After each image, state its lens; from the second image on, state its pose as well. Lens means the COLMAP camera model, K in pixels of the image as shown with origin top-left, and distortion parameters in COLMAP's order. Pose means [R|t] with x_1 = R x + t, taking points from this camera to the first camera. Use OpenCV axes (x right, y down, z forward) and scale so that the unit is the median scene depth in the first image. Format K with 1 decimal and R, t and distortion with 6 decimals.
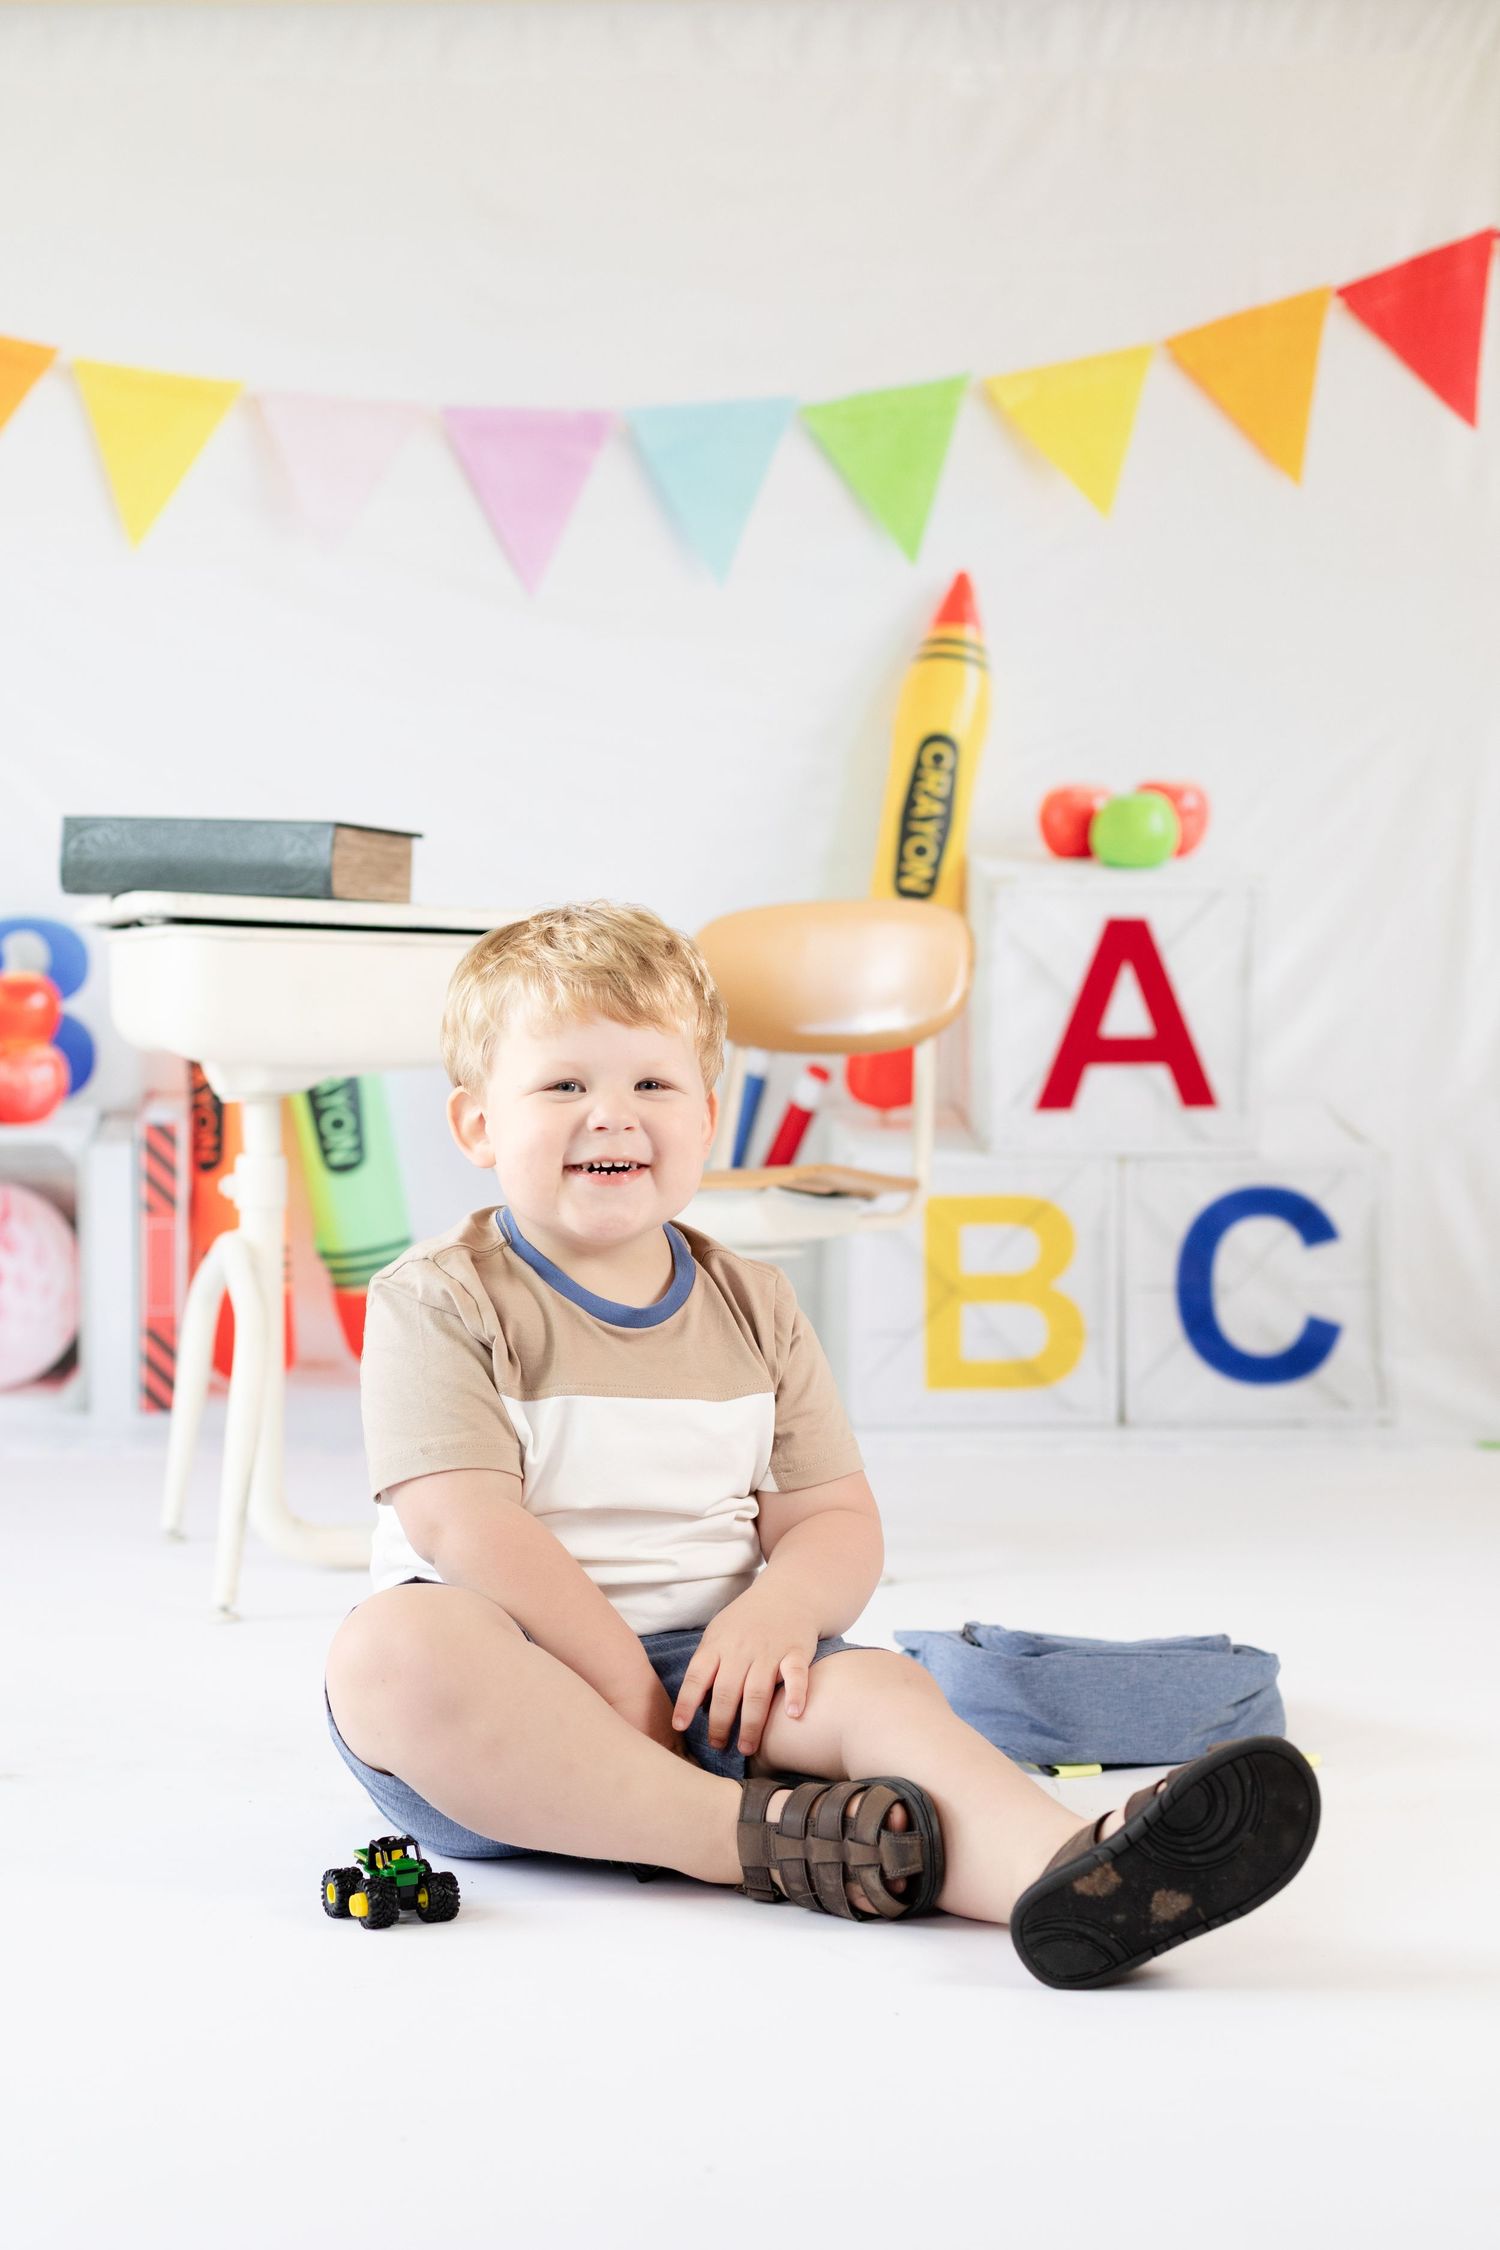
lens RADIAL K [[3153.1, 0, 653.3], [0, 3153.1, 1197.0], [0, 0, 1]] dist [-0.002338, -0.043009]
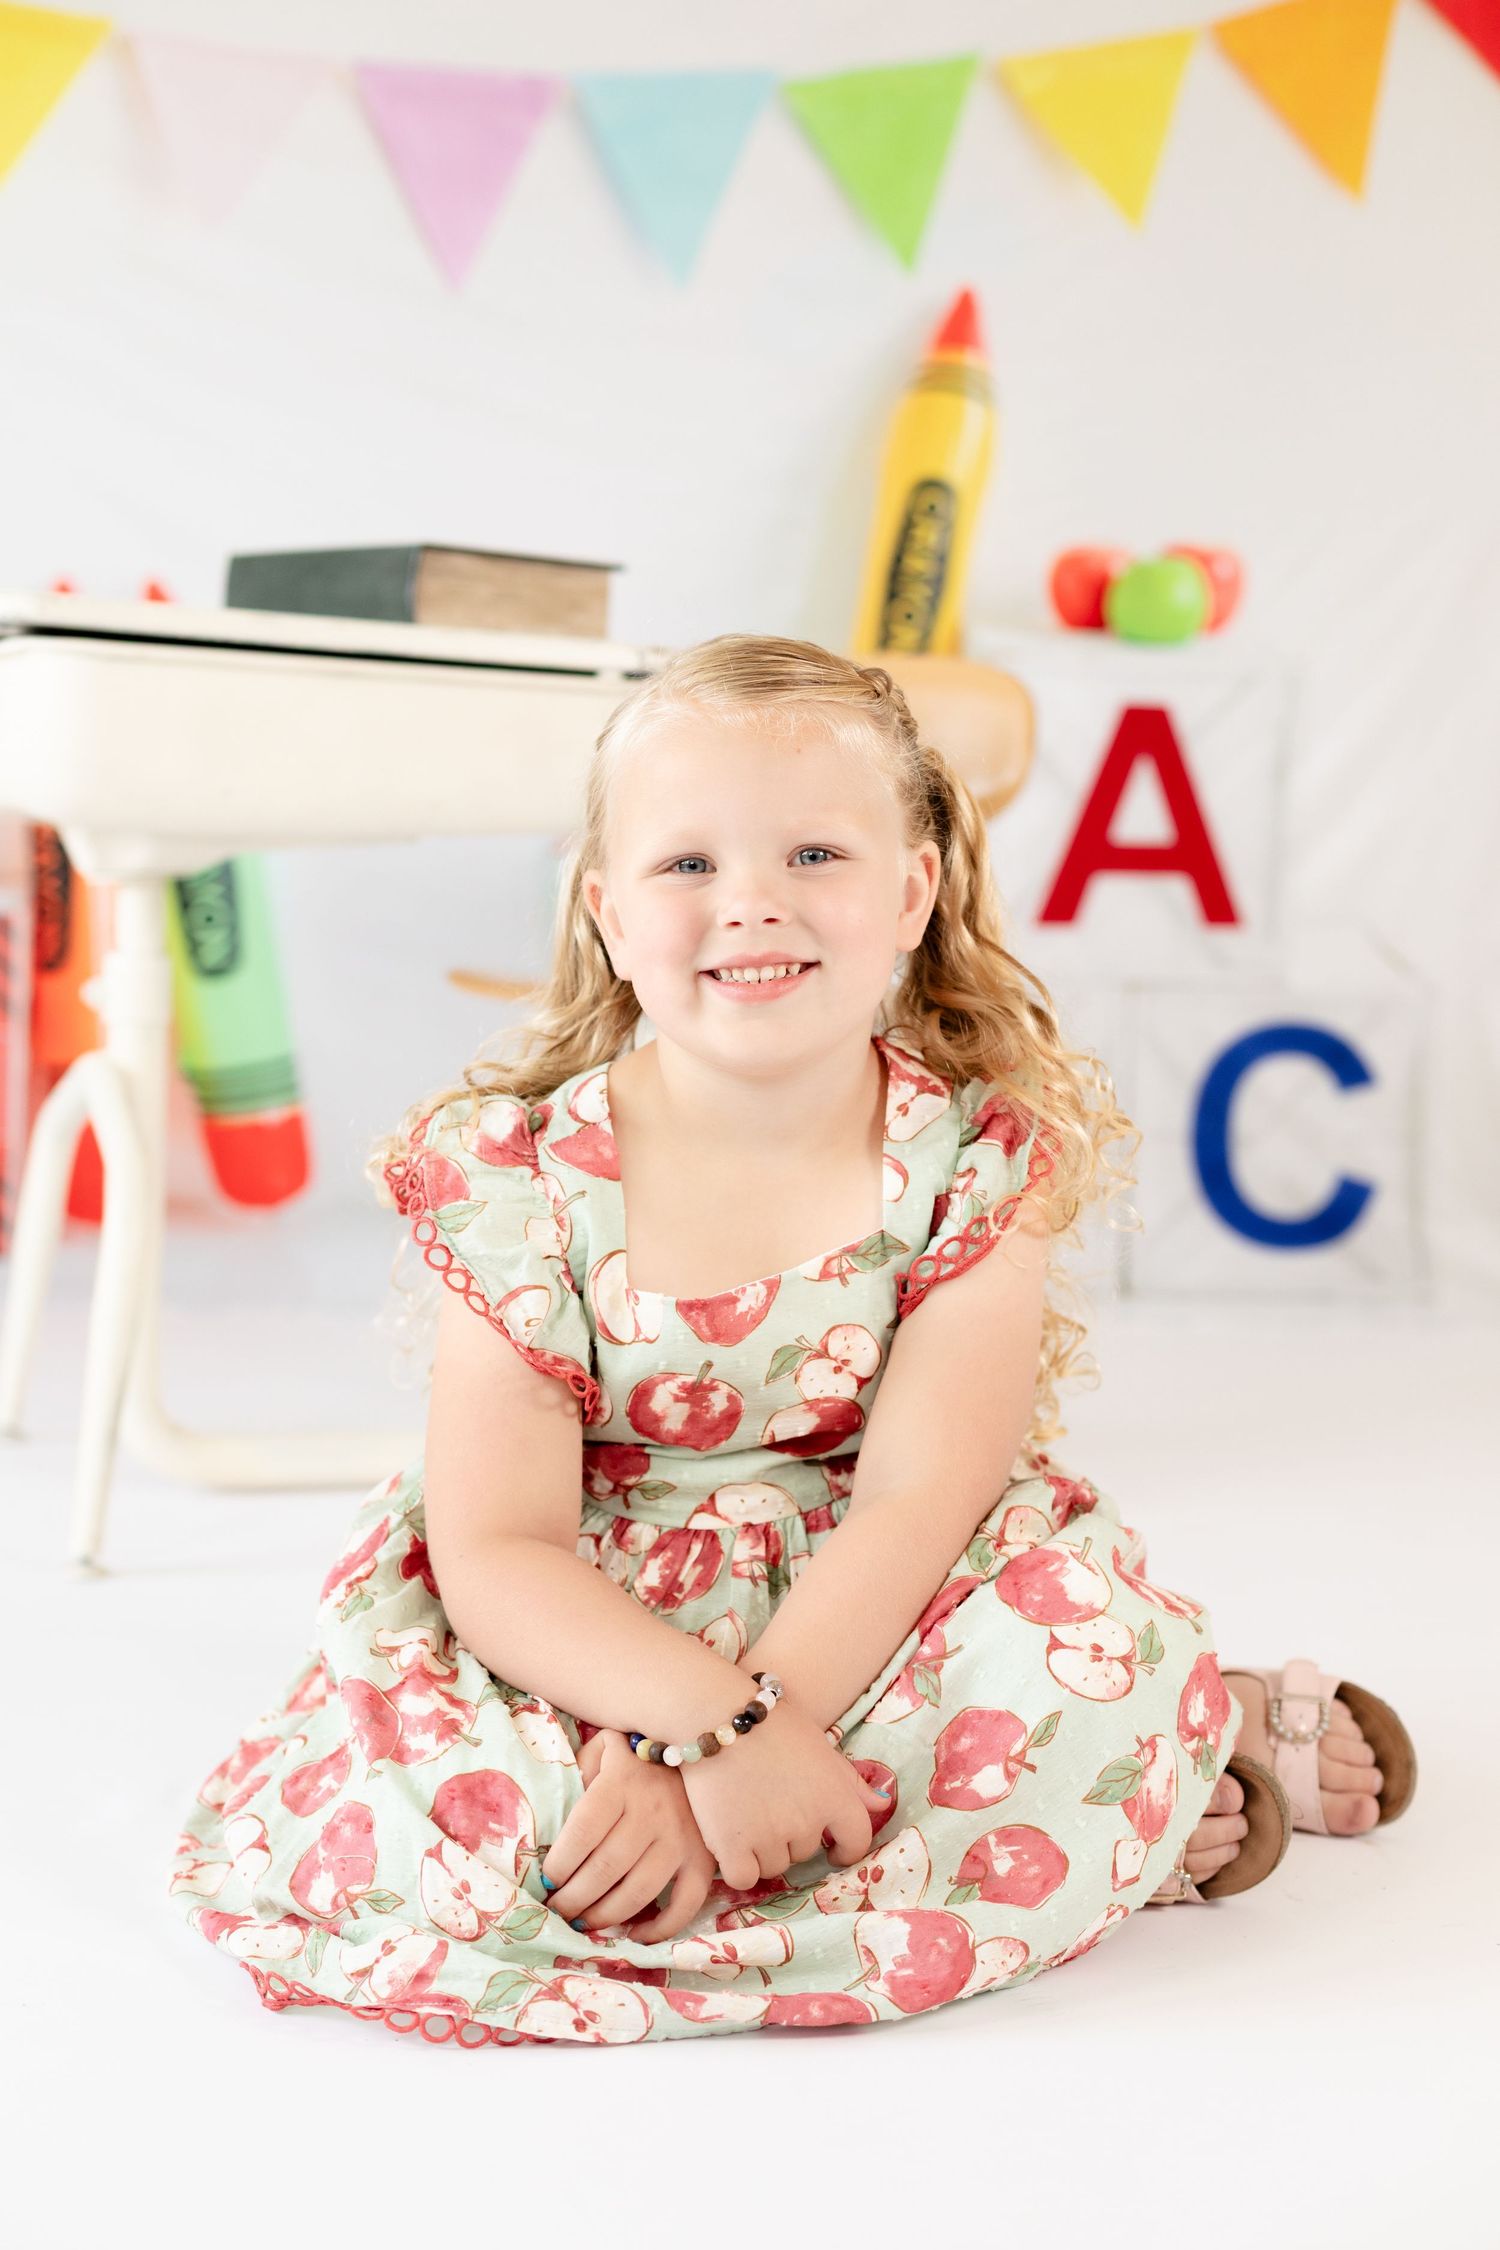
lens RADIAL K [[3250.8, 0, 750.0], [0, 3250.8, 1125.0], [0, 0, 1]] dist [0.001789, -0.033236]
pose [[0.996659, 0.022643, 0.078475, -0.023476], [-0.025330, 0.999121, 0.033409, -0.001013], [-0.077650, -0.035285, 0.996356, 0.125690]]
